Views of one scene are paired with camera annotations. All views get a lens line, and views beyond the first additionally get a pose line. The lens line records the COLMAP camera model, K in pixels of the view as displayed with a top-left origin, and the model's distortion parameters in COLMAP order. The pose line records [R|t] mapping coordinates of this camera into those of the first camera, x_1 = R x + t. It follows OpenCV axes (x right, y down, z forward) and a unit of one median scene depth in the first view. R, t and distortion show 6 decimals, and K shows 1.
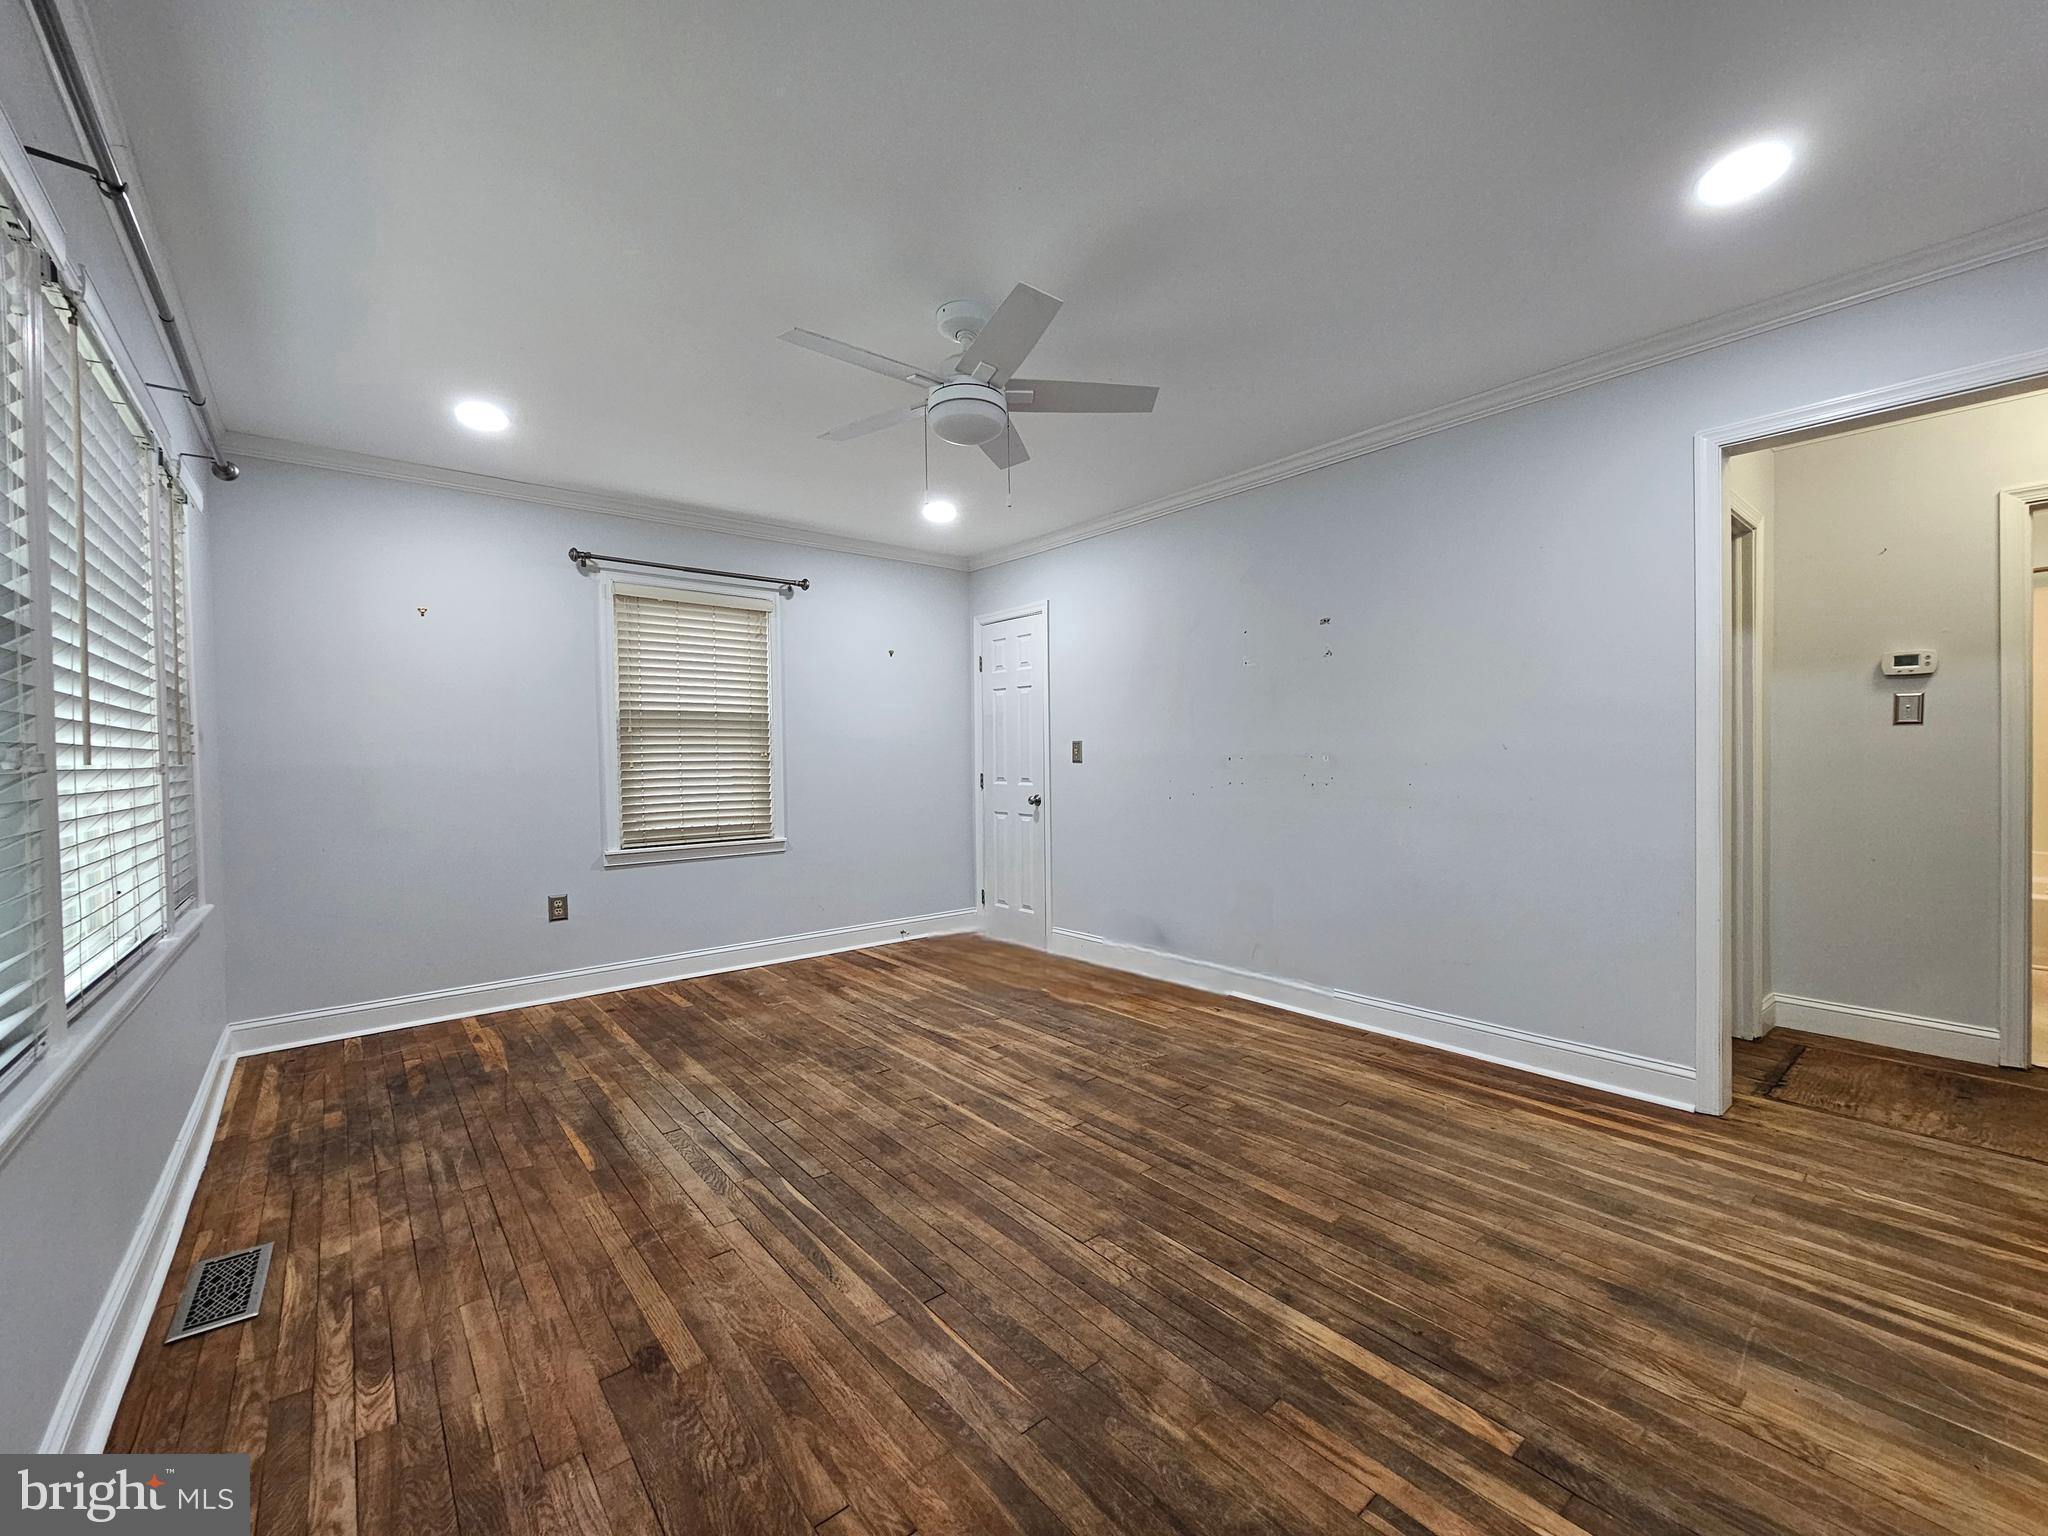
lens RADIAL K [[842.4, 0, 1026.4], [0, 842.4, 778.7], [0, 0, 1]] dist [-0.001334, 0.001328]
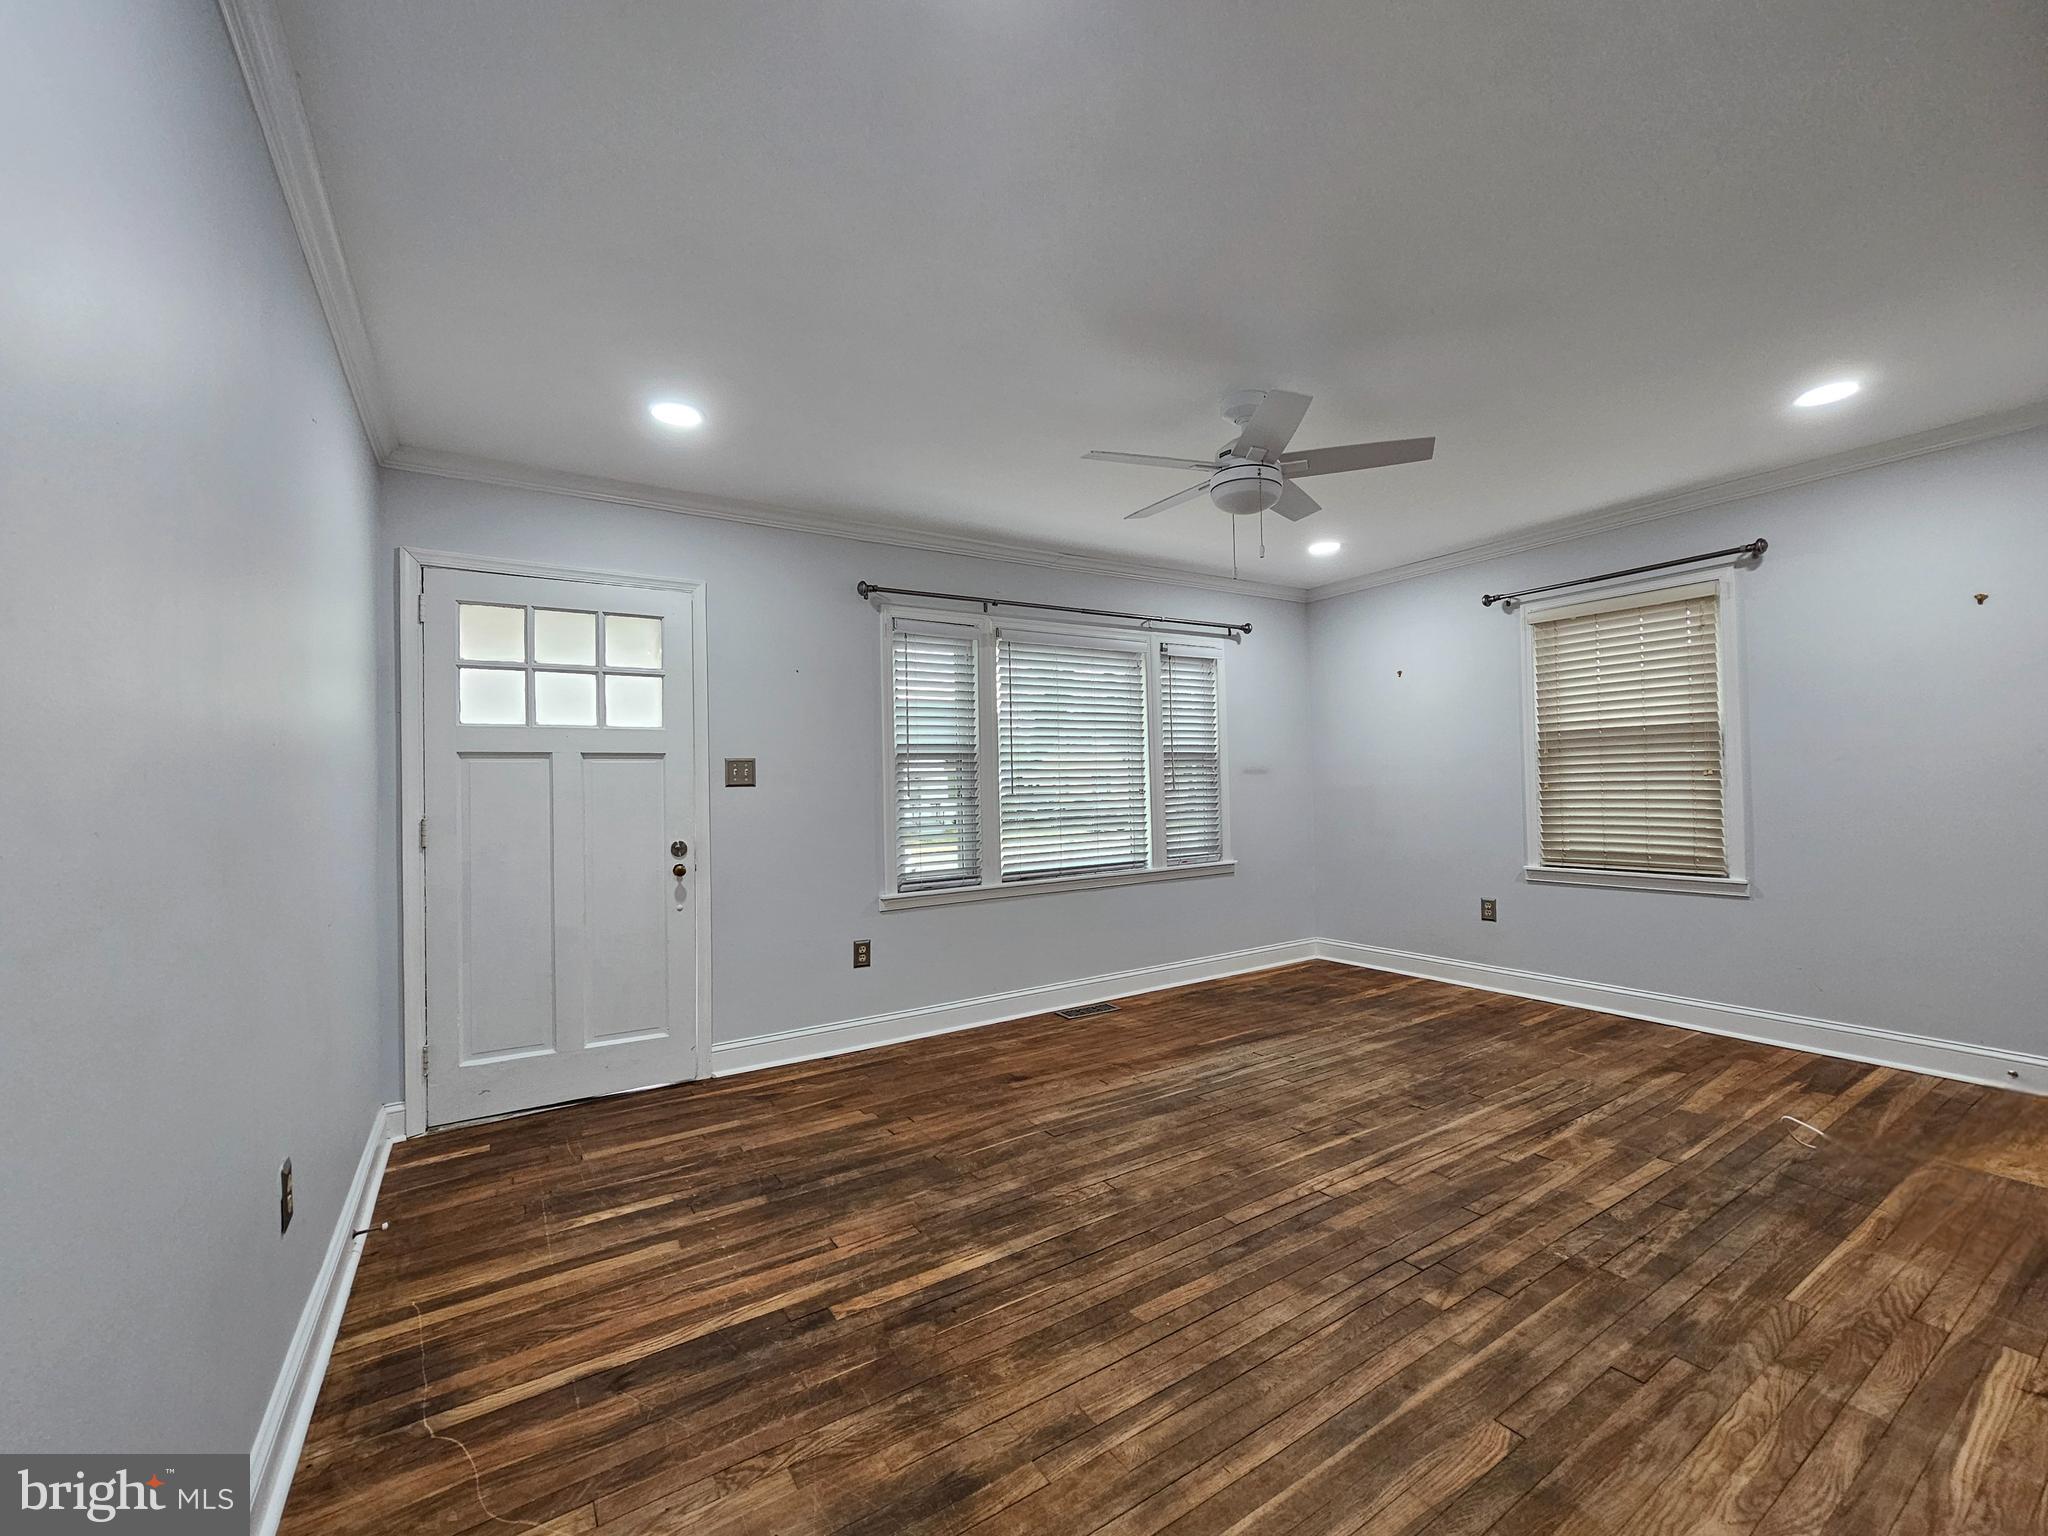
lens RADIAL K [[842.4, 0, 1023.8], [0, 842.4, 777.6], [0, 0, 1]] dist [-0.001334, 0.001328]
pose [[-0.128156, 0.003912, -0.991746, 1.022104], [-0.001288, 0.999991, 0.004110, -0.046990], [0.991753, 0.001804, -0.128150, 0.796930]]
